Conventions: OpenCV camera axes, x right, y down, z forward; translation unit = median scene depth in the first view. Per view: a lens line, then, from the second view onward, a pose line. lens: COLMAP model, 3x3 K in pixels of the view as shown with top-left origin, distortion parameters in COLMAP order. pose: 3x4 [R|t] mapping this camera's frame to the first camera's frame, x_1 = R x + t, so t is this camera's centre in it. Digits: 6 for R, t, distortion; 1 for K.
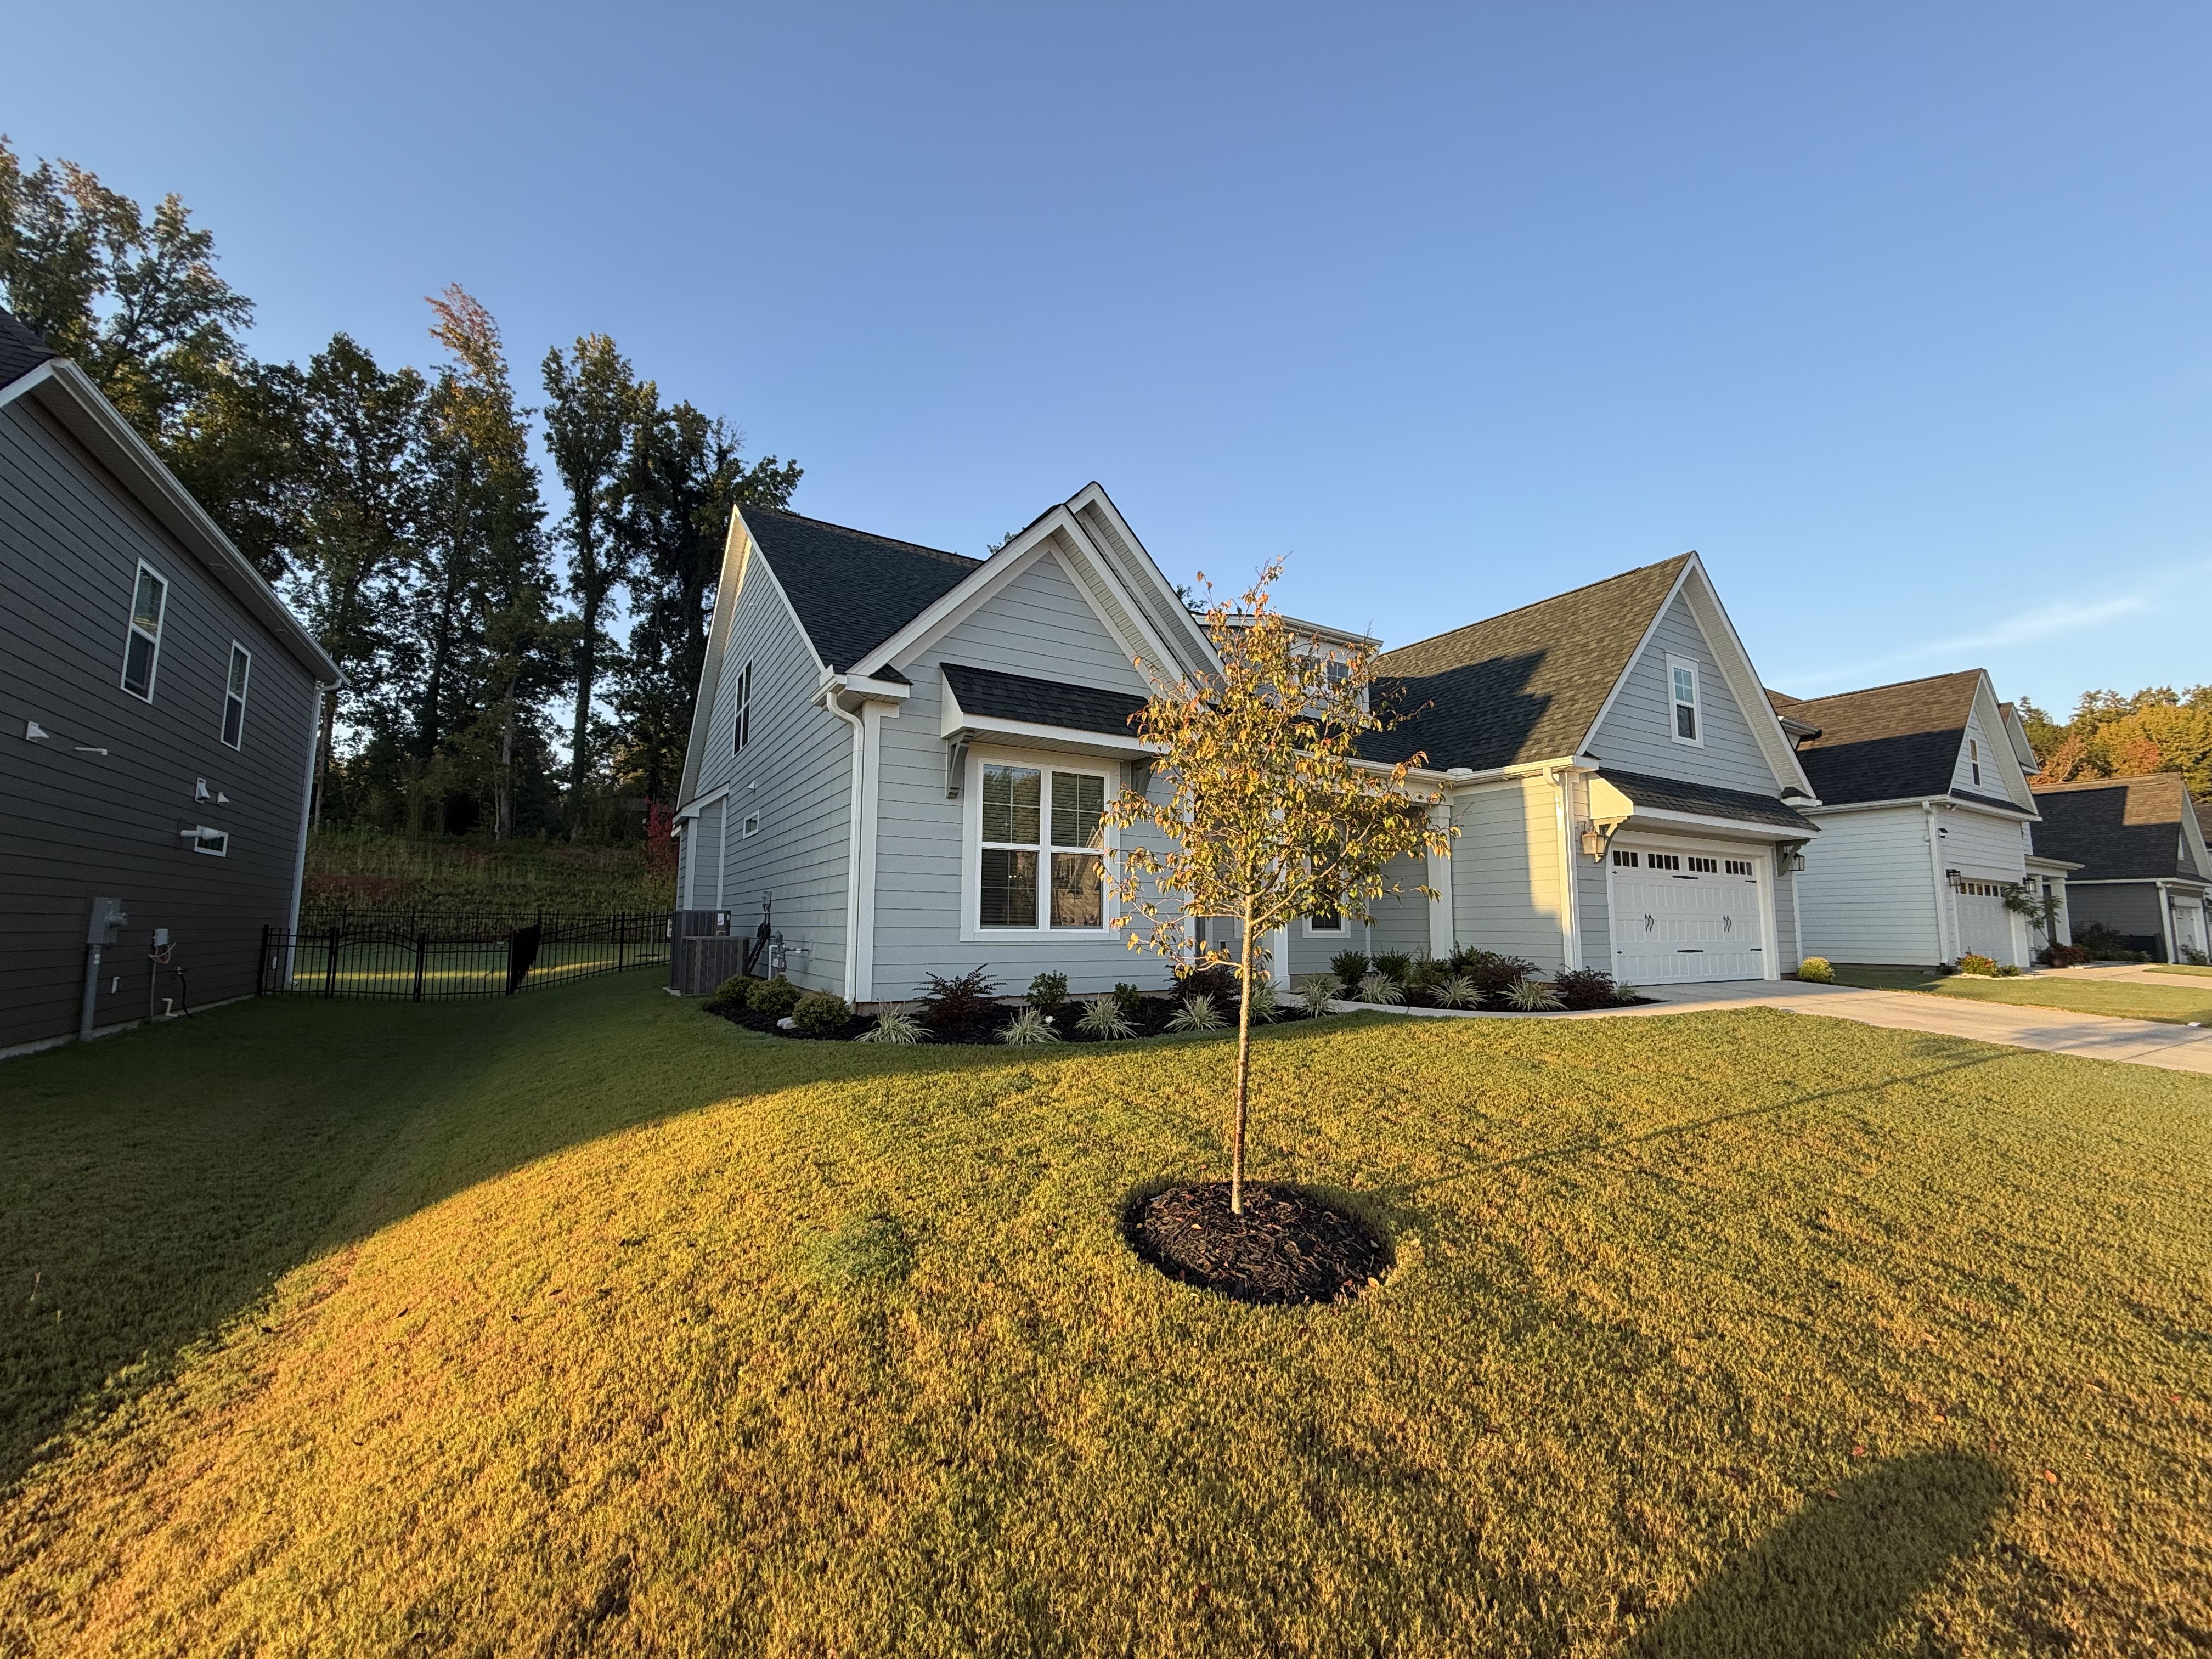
lens RADIAL K [[881.7, 0, 1100.5], [0, 881.7, 834.4], [0, 0, 1]] dist [-0.001744, -0.000564]
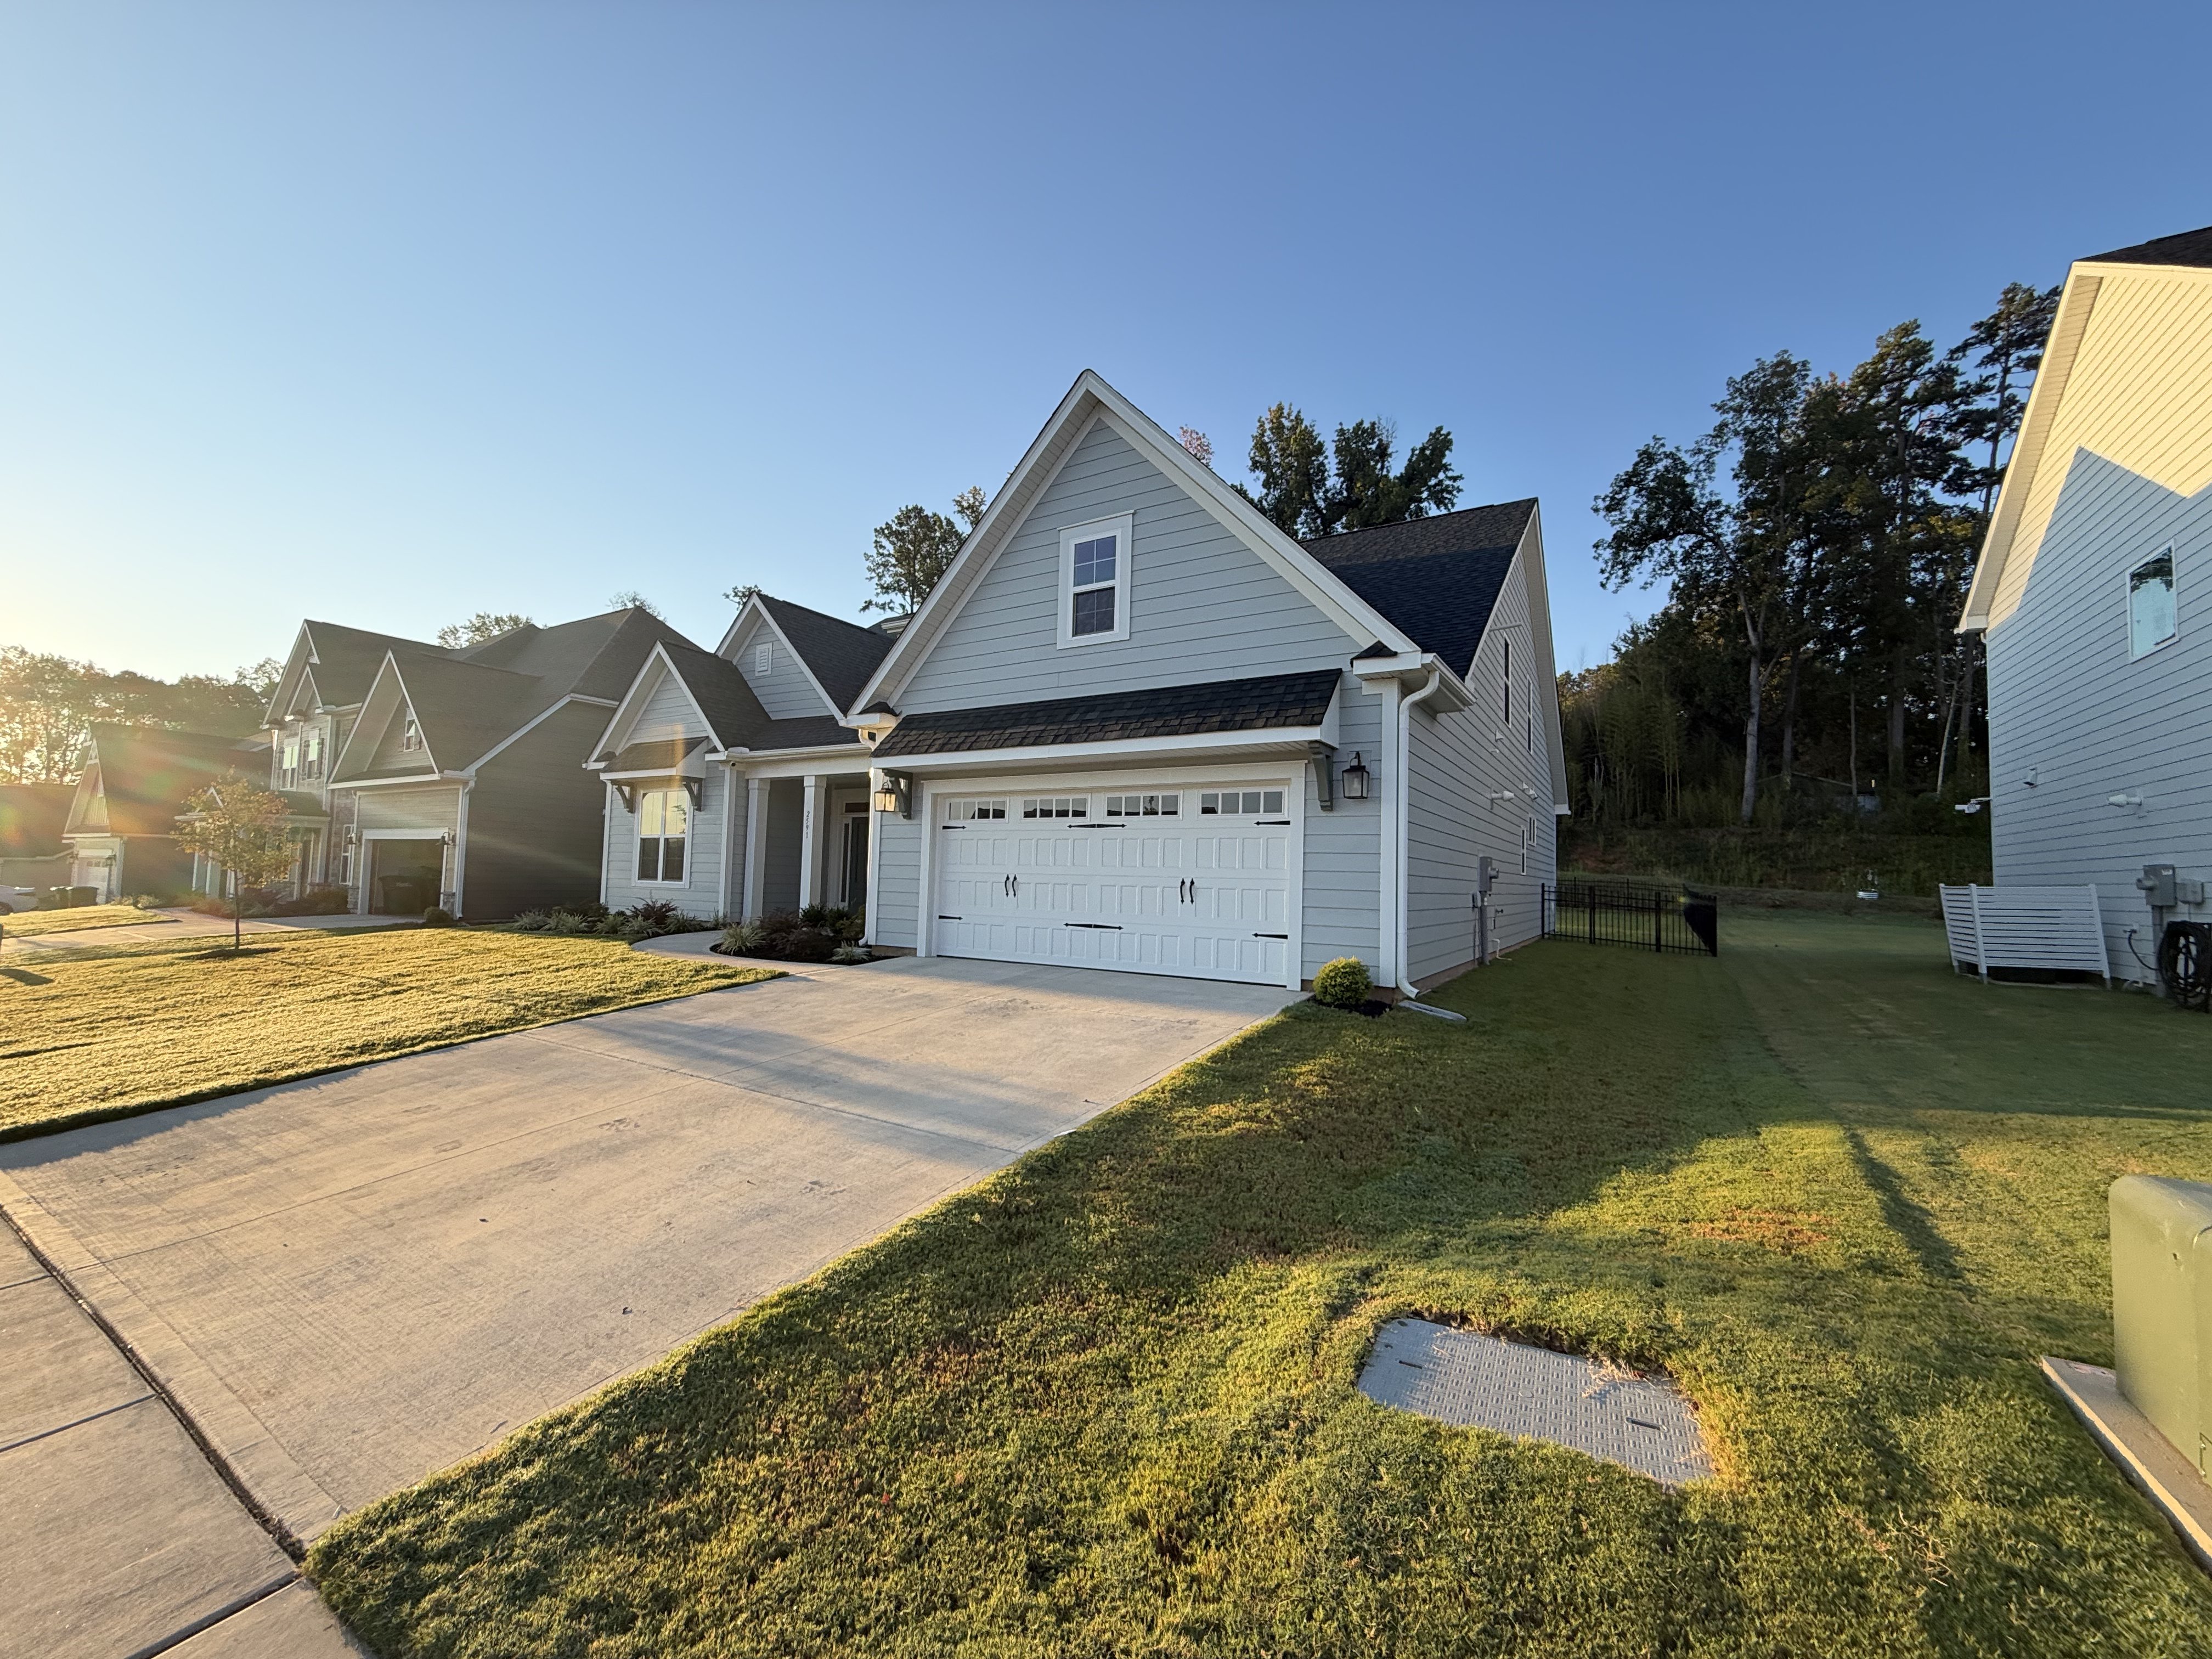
lens RADIAL K [[881.7, 0, 1095.3], [0, 881.7, 825.7], [0, 0, 1]] dist [-0.001744, -0.000564]
pose [[0.451816, -0.049280, -0.890749, 1.758947], [0.070797, 0.997305, -0.019264, 0.083261], [0.889297, -0.054359, 0.454088, 0.890577]]
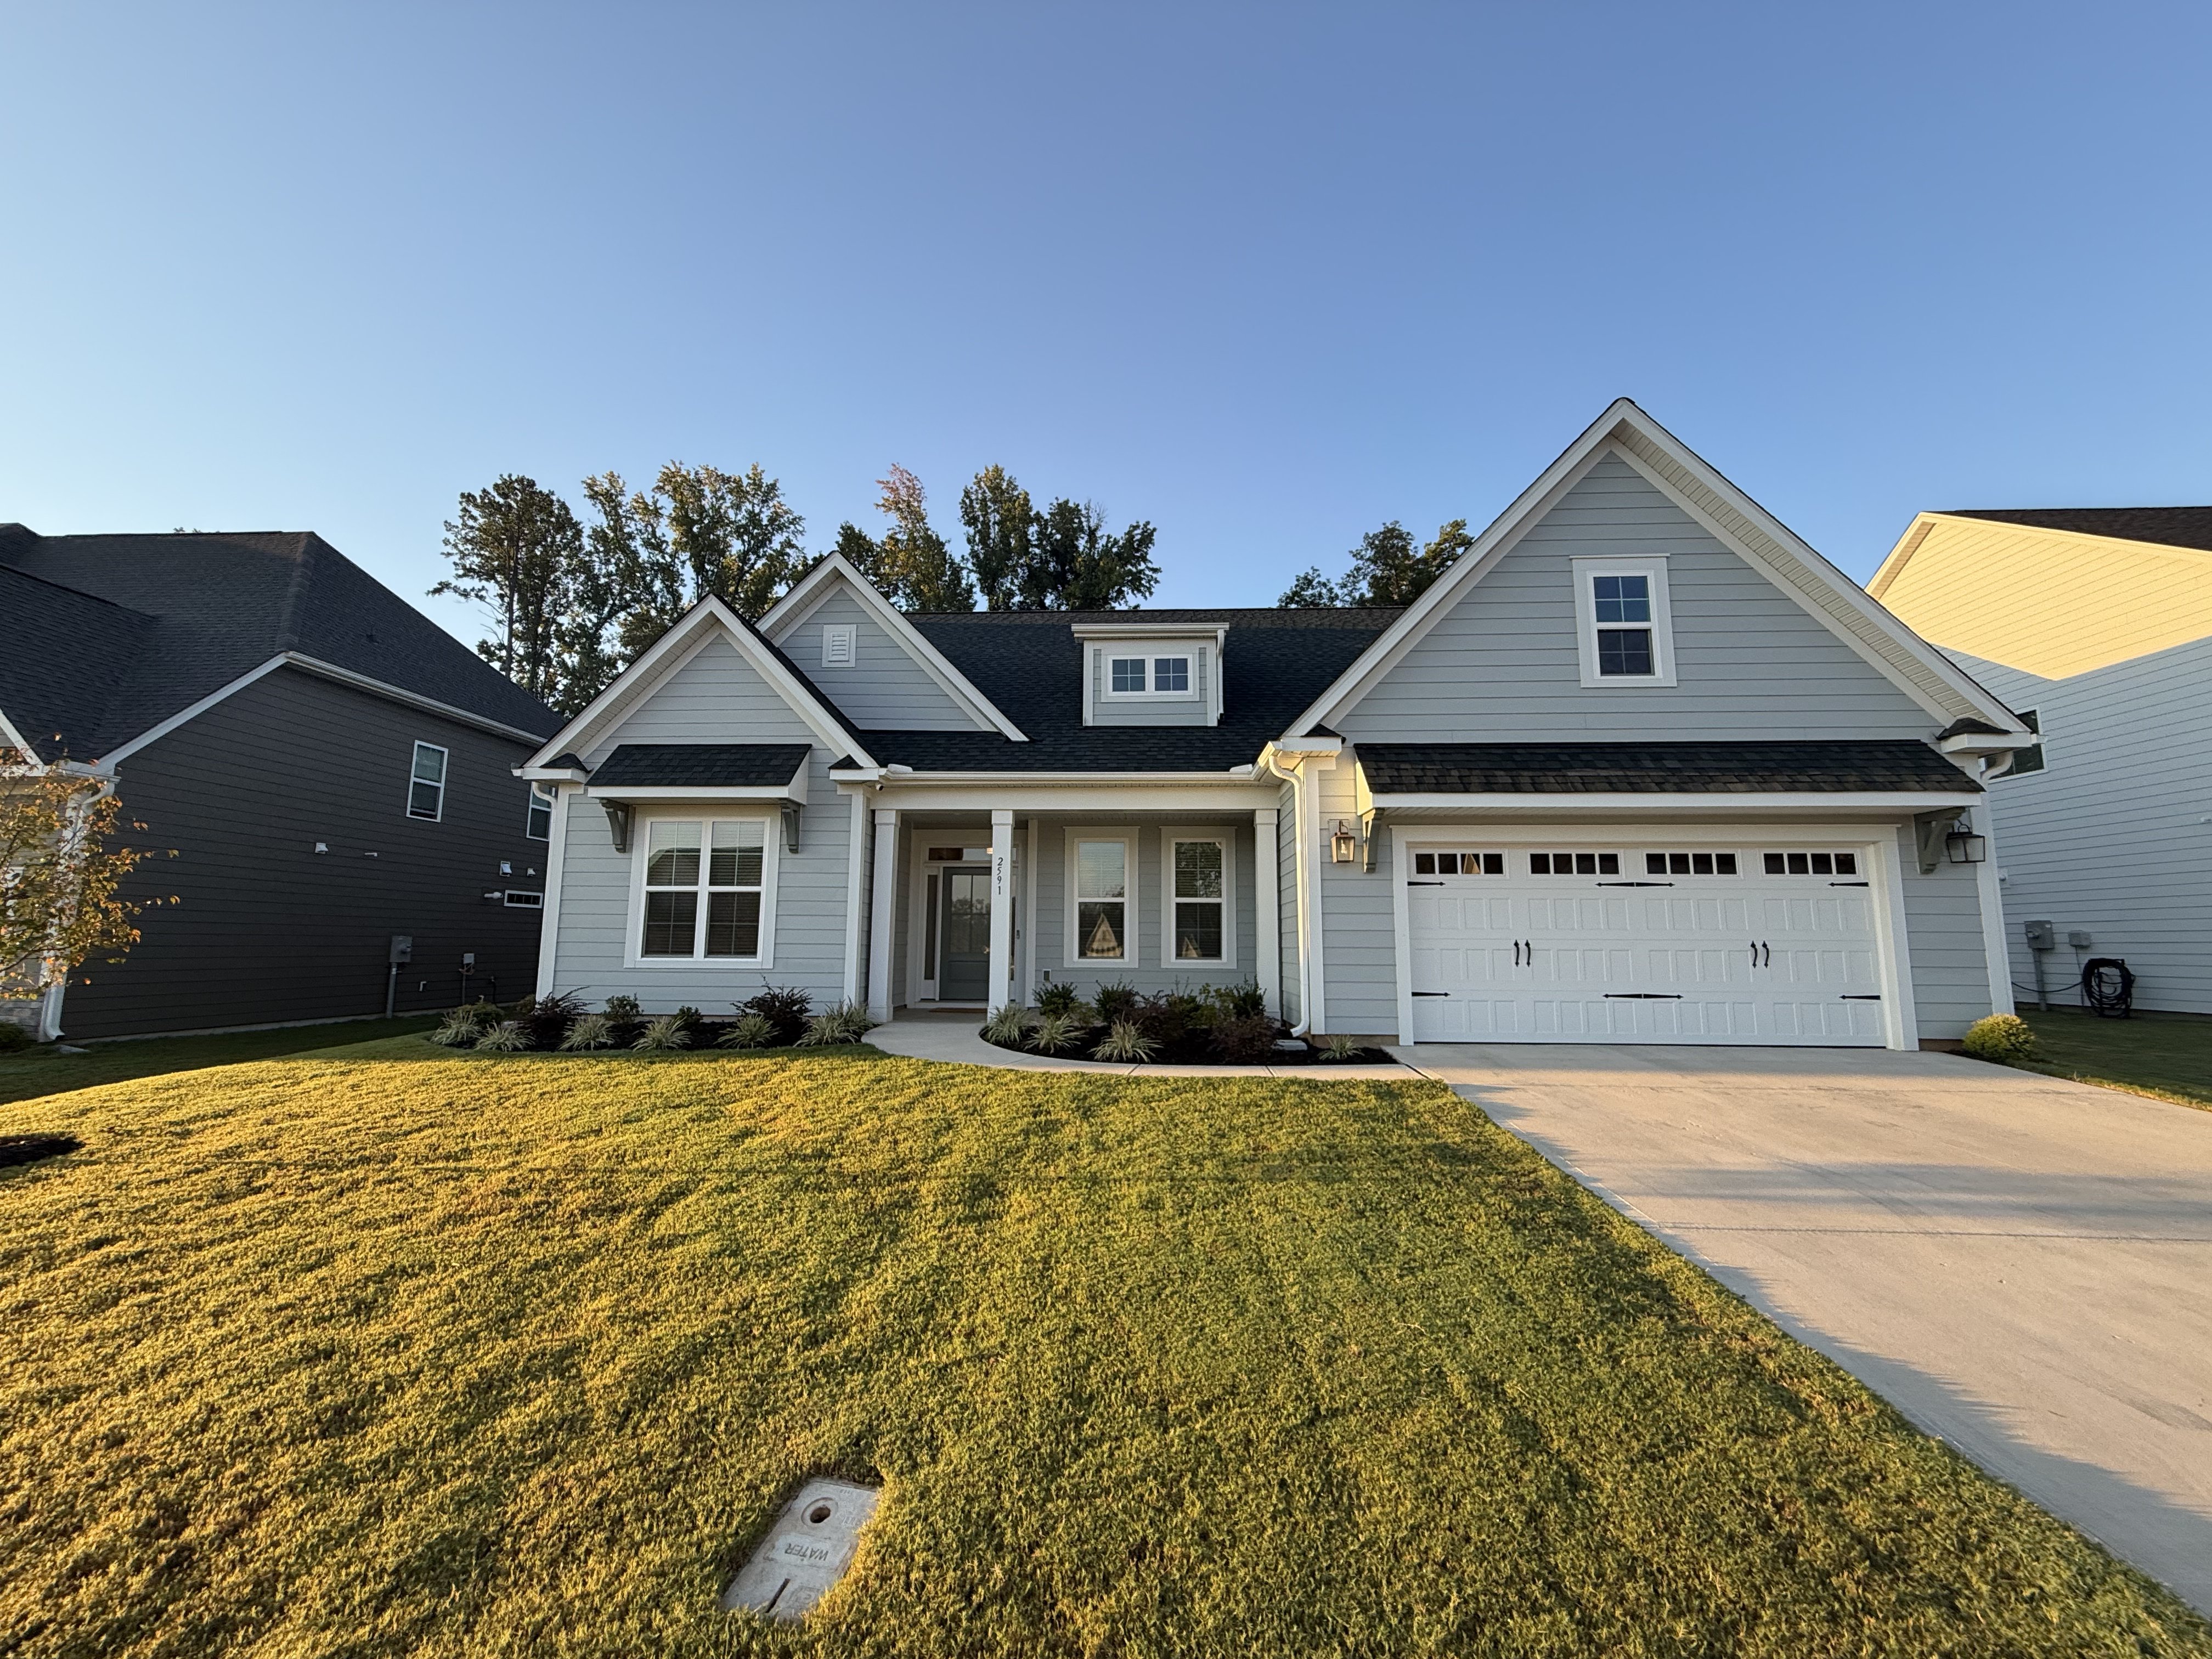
lens RADIAL K [[881.7, 0, 1099.6], [0, 881.7, 835.1], [0, 0, 1]] dist [-0.001744, -0.000564]
pose [[0.828538, -0.070284, -0.555505, 0.939389], [0.056870, 0.997523, -0.041387, 0.021293], [0.557038, 0.002699, 0.830483, 0.294715]]
